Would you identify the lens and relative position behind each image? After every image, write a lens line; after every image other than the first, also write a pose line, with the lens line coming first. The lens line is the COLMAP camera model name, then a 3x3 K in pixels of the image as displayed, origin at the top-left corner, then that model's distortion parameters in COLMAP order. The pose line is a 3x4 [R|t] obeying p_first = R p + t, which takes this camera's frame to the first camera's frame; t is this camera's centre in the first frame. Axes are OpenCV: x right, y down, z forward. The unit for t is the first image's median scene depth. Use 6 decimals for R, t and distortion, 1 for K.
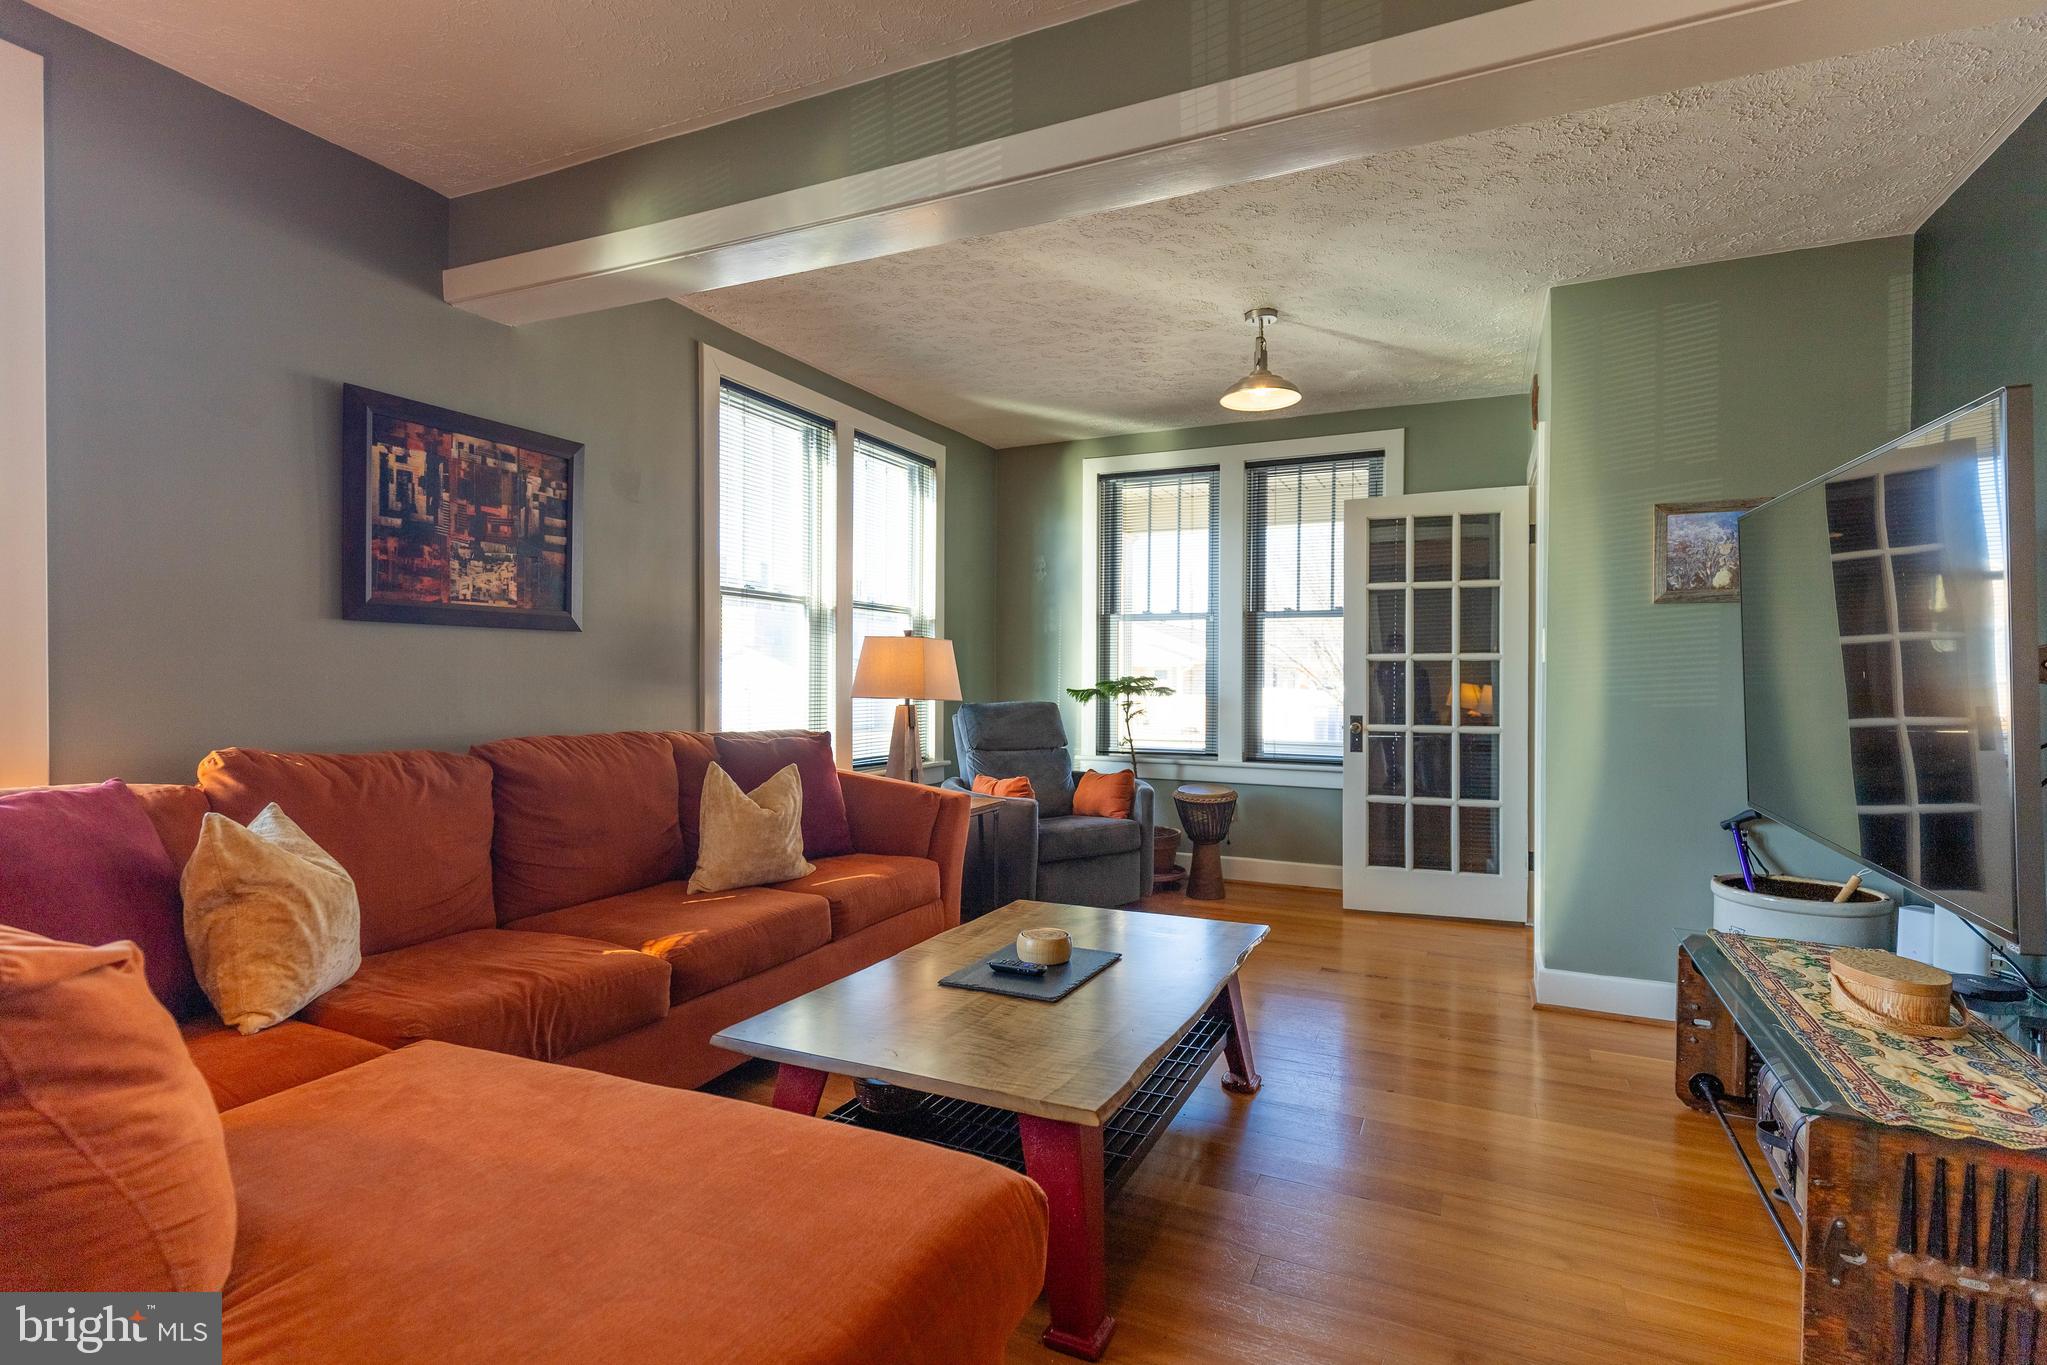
lens RADIAL K [[980.9, 0, 1036.9], [0, 980.9, 680.4], [0, 0, 1]] dist [-0.004411, 0.000739]
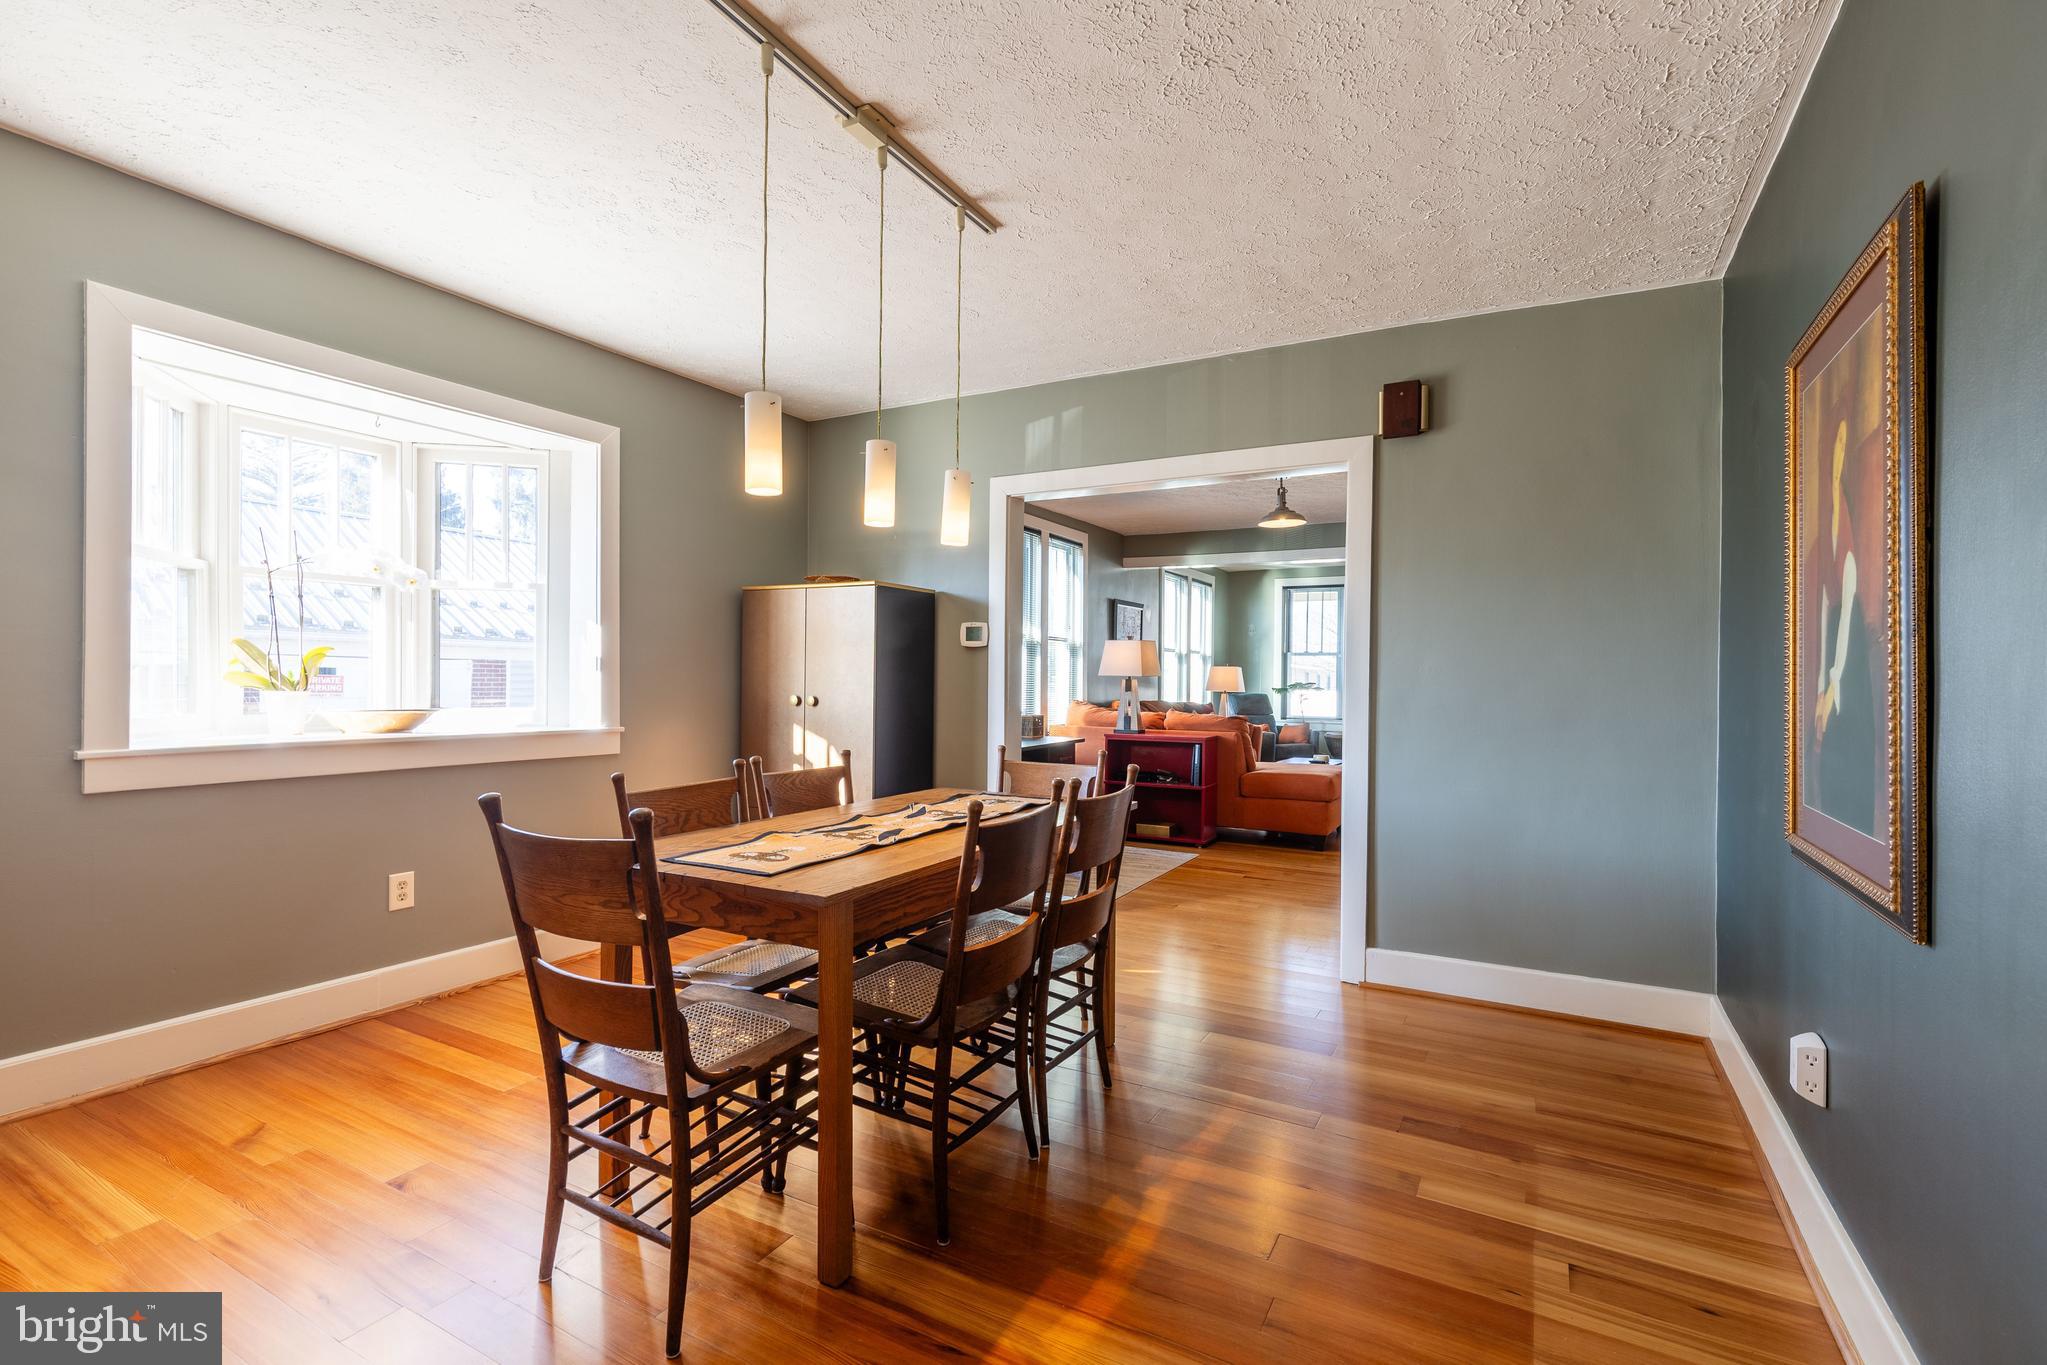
lens RADIAL K [[916.0, 0, 1032.3], [0, 916.0, 670.4], [0, 0, 1]] dist [-0.000098, 0.000064]
pose [[0.997363, 0.006999, -0.072232, -0.337069], [-0.007970, 0.999881, -0.013172, 0.000882], [0.072131, 0.013712, 0.997301, -1.025344]]
